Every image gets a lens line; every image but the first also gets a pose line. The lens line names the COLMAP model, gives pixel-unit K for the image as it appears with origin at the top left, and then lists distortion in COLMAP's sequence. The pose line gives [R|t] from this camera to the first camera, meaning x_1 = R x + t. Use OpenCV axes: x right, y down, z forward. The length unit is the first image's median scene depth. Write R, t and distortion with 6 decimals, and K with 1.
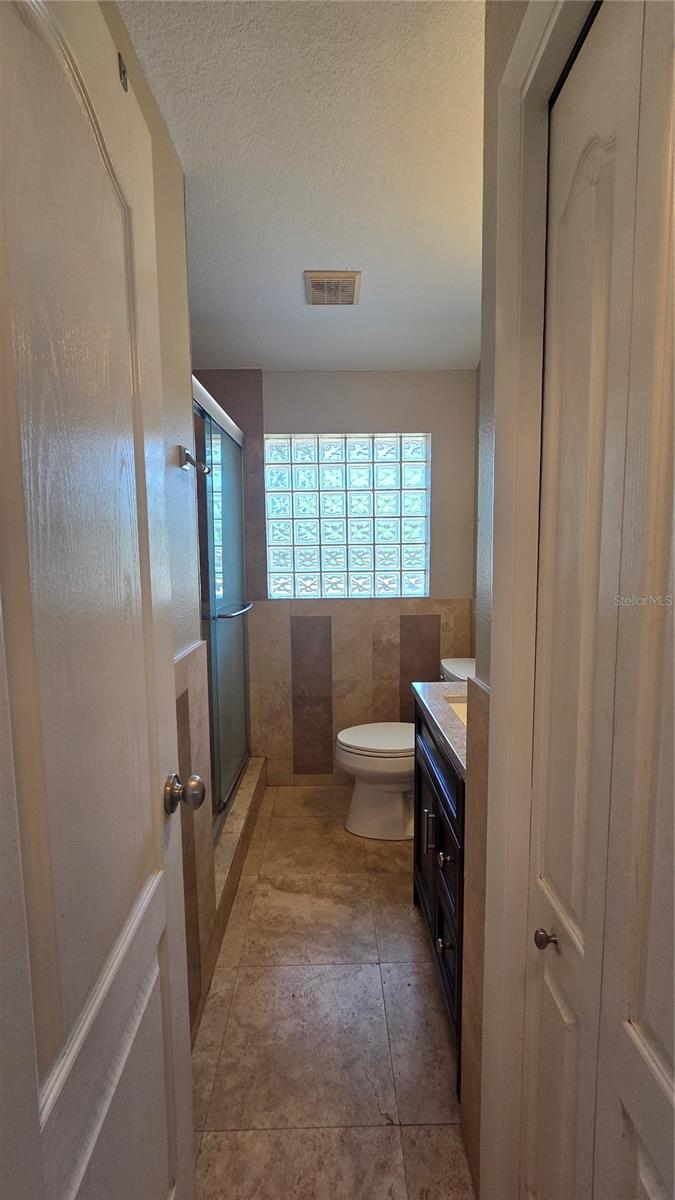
lens RADIAL K [[492.9, 0, 337.3], [0, 492.9, 599.2], [0, 0, 1]] dist [-0.001703, -0.000170]
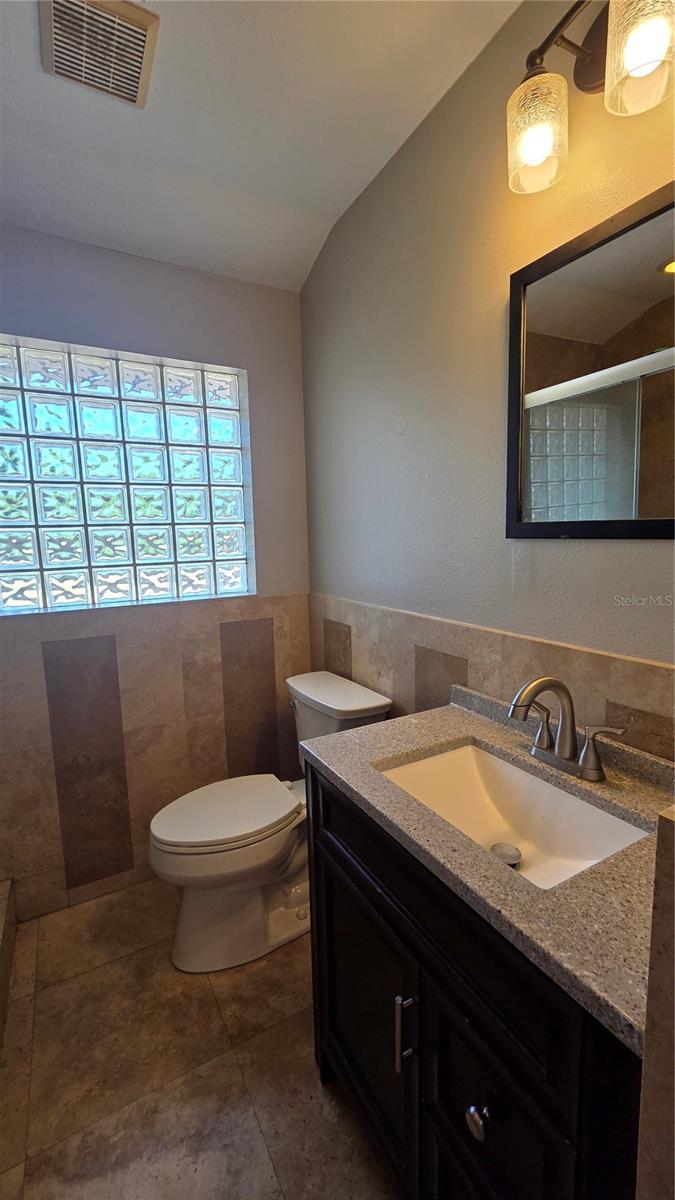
lens RADIAL K [[492.9, 0, 341.2], [0, 492.9, 596.2], [0, 0, 1]] dist [-0.001703, -0.000170]
pose [[0.879129, -0.070199, 0.471385, -0.051462], [0.060201, 0.997527, 0.036279, -0.021440], [-0.472766, -0.003517, 0.881181, 0.282251]]
